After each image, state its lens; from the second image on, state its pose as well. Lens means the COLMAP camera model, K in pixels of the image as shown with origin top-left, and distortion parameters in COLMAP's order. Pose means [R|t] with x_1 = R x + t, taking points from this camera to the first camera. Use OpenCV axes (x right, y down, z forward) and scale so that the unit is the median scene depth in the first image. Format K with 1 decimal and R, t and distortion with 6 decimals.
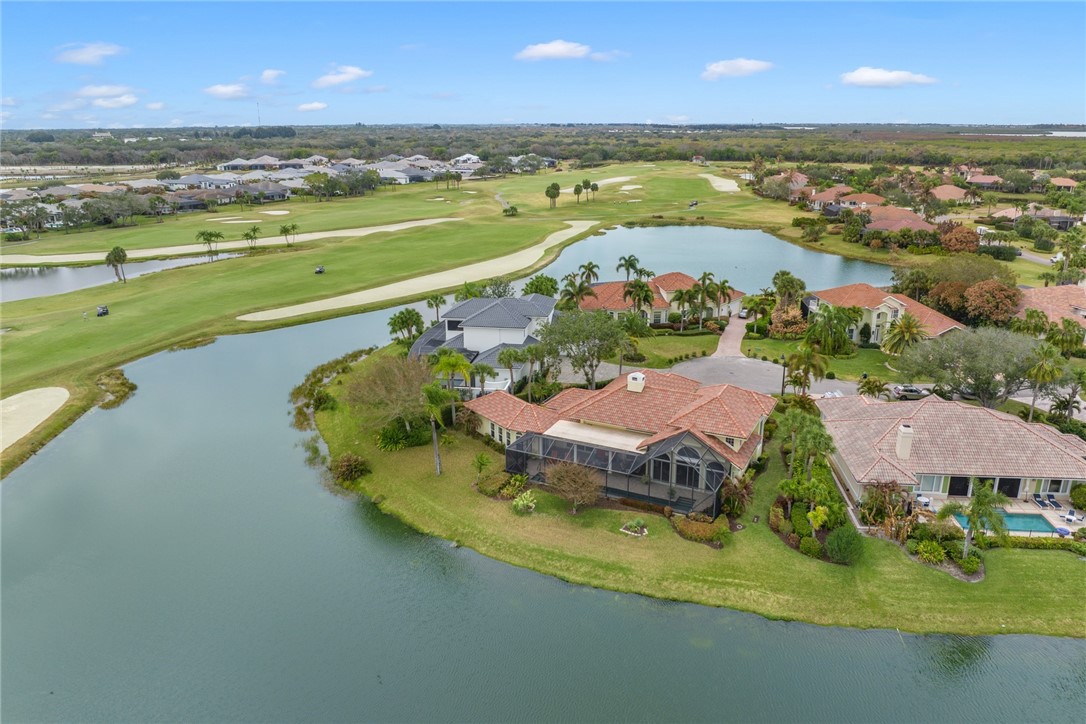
lens RADIAL K [[755.5, 0, 542.5], [0, 755.5, 356.4], [0, 0, 1]] dist [-0.043628, 0.006412]
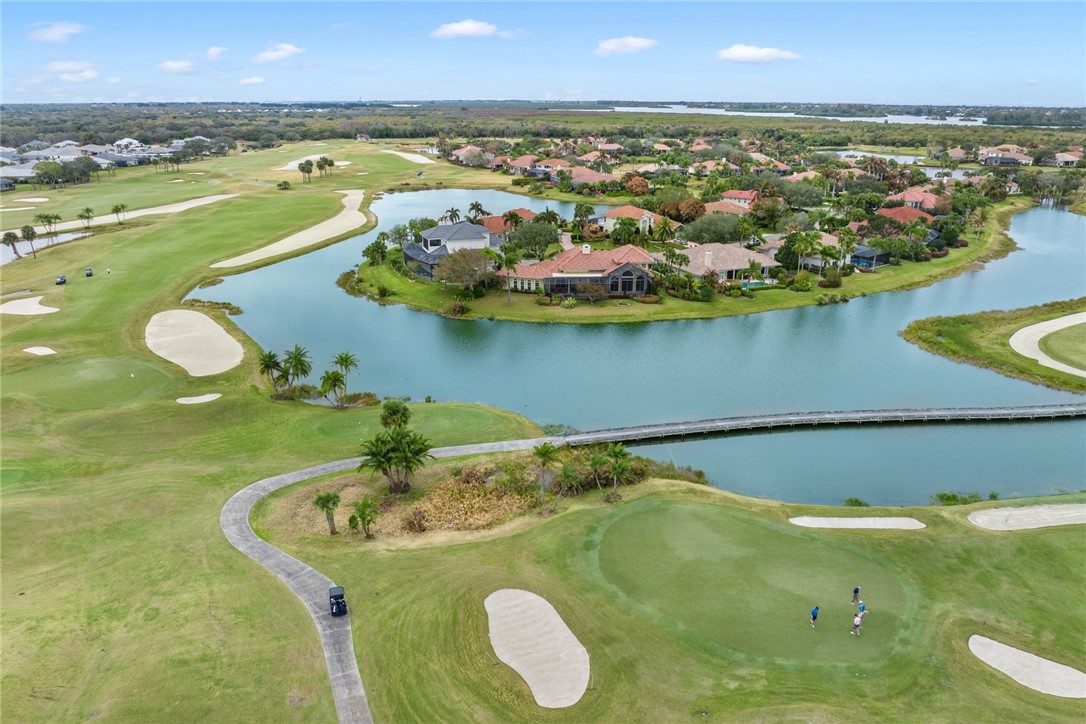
lens RADIAL K [[755.5, 0, 542.3], [0, 755.5, 361.3], [0, 0, 1]] dist [-0.043628, 0.006412]
pose [[0.876328, -0.151068, 0.457413, -0.324862], [0.135584, 0.988517, 0.066717, 0.062381], [-0.462239, 0.003552, 0.886748, -0.245884]]
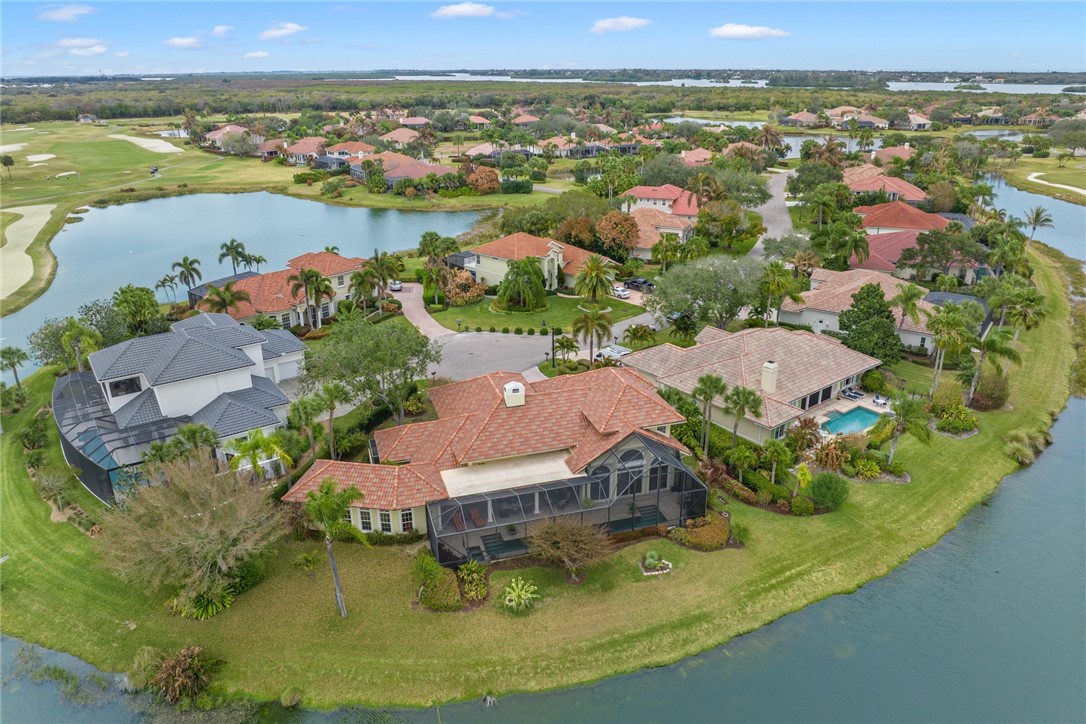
lens RADIAL K [[755.5, 0, 541.1], [0, 755.5, 366.3], [0, 0, 1]] dist [-0.043628, 0.006412]
pose [[0.712616, -0.255545, 0.653357, -0.130338], [0.206893, 0.966431, 0.152339, -0.038844], [-0.670354, 0.026616, 0.741564, 0.134764]]
